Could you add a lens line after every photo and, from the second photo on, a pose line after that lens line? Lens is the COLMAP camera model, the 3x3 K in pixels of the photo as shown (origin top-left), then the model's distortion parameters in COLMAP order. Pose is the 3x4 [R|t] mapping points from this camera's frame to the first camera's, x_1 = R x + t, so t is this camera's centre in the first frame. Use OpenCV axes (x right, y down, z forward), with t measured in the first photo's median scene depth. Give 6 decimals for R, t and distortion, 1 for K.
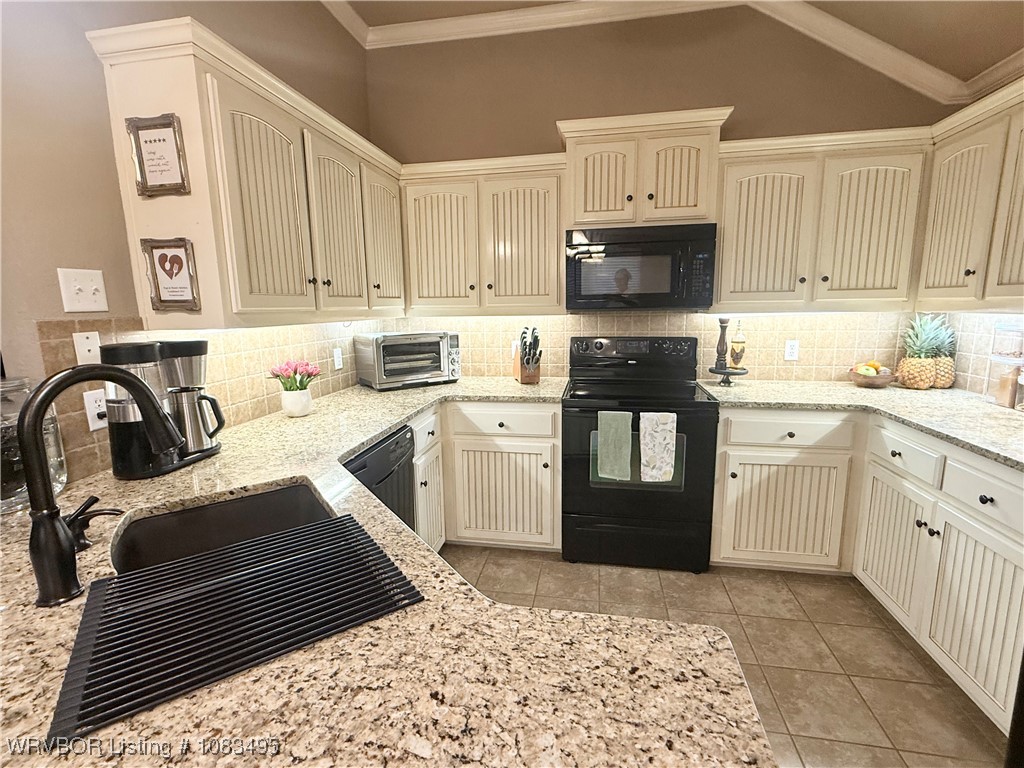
lens RADIAL K [[474.6, 0, 512.0], [0, 474.6, 384.0], [0, 0, 1]] dist [0.001036, 0.000016]
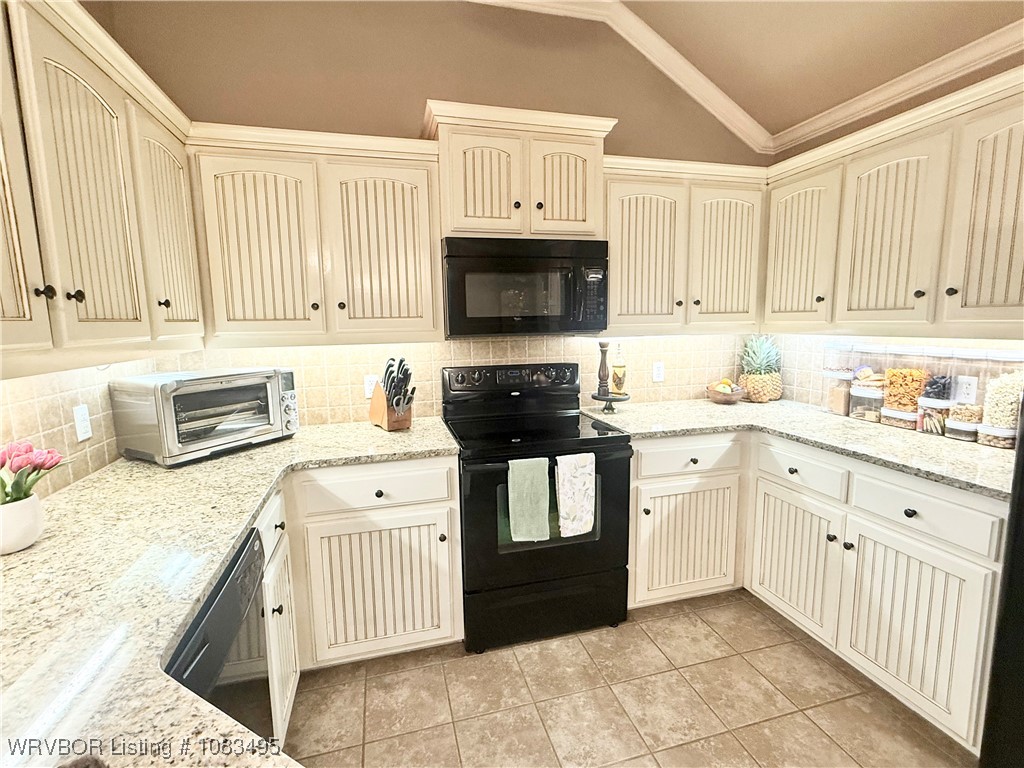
lens RADIAL K [[474.6, 0, 512.0], [0, 474.6, 384.0], [0, 0, 1]] dist [0.001036, 0.000016]
pose [[0.901733, -0.058016, 0.428384, -0.143509], [0.075131, 0.996905, -0.023138, -0.051004], [-0.425715, 0.053049, 0.903301, 0.246777]]
